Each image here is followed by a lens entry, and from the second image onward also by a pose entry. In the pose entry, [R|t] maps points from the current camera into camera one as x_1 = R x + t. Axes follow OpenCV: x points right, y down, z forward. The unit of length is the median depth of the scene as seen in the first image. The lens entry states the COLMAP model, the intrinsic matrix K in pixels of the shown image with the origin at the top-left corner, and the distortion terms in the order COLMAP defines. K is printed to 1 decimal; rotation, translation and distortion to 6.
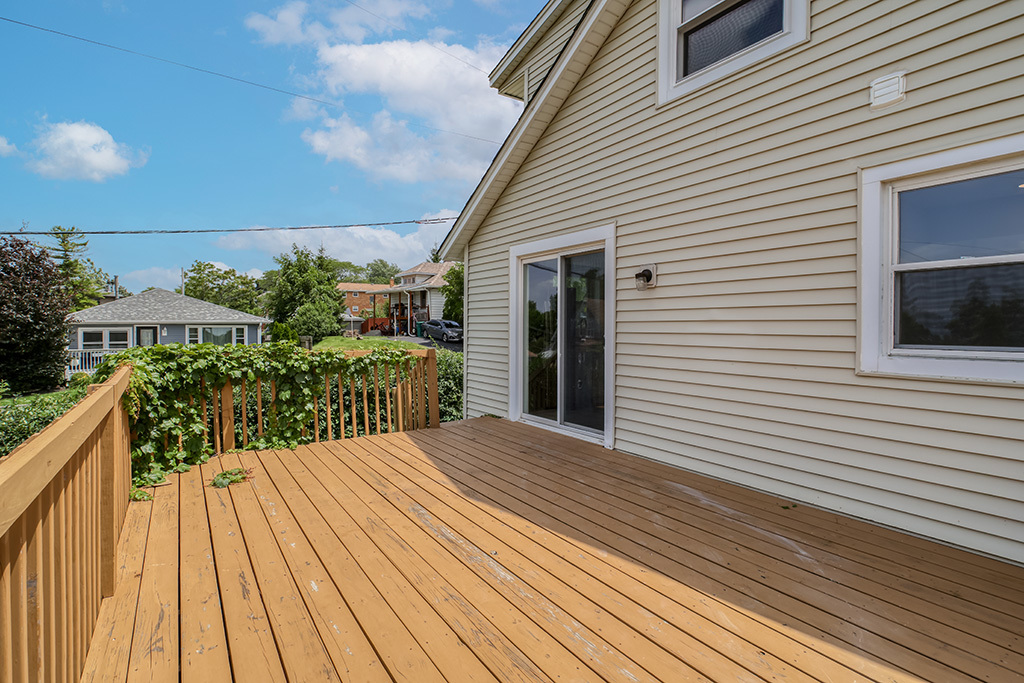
lens RADIAL K [[483.3, 0, 510.9], [0, 483.3, 335.9], [0, 0, 1]] dist [0.010642, -0.000225]
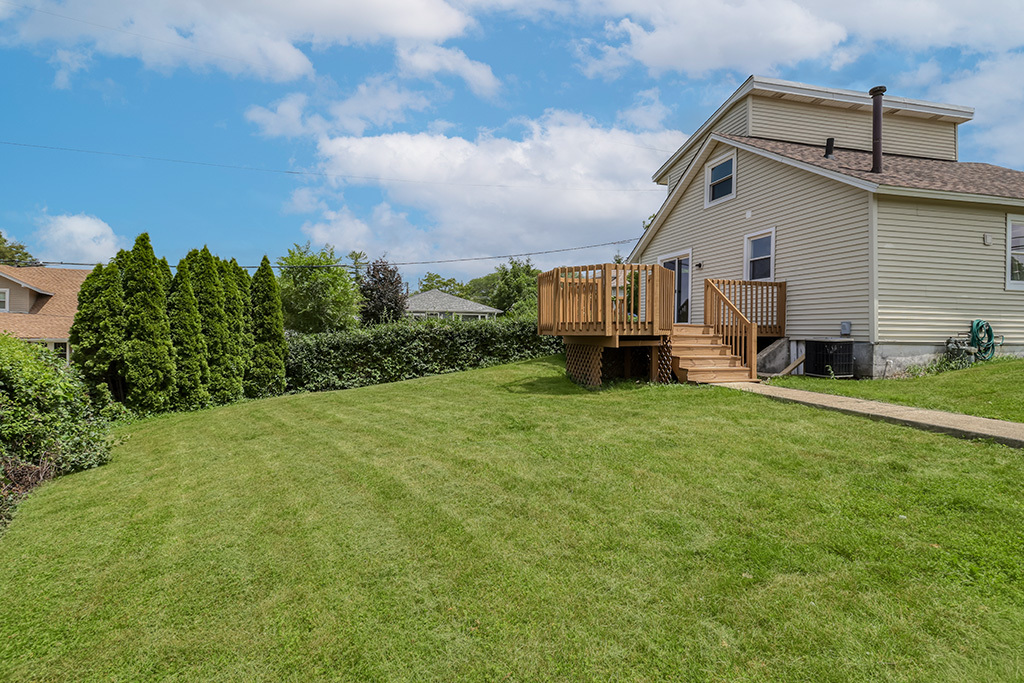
lens RADIAL K [[483.3, 0, 508.2], [0, 483.3, 335.0], [0, 0, 1]] dist [0.010642, -0.000225]
pose [[0.933274, 0.016059, -0.358806, 0.028566], [-0.020959, 0.999733, -0.009771, 0.041155], [0.358553, 0.016639, 0.933361, -0.249985]]
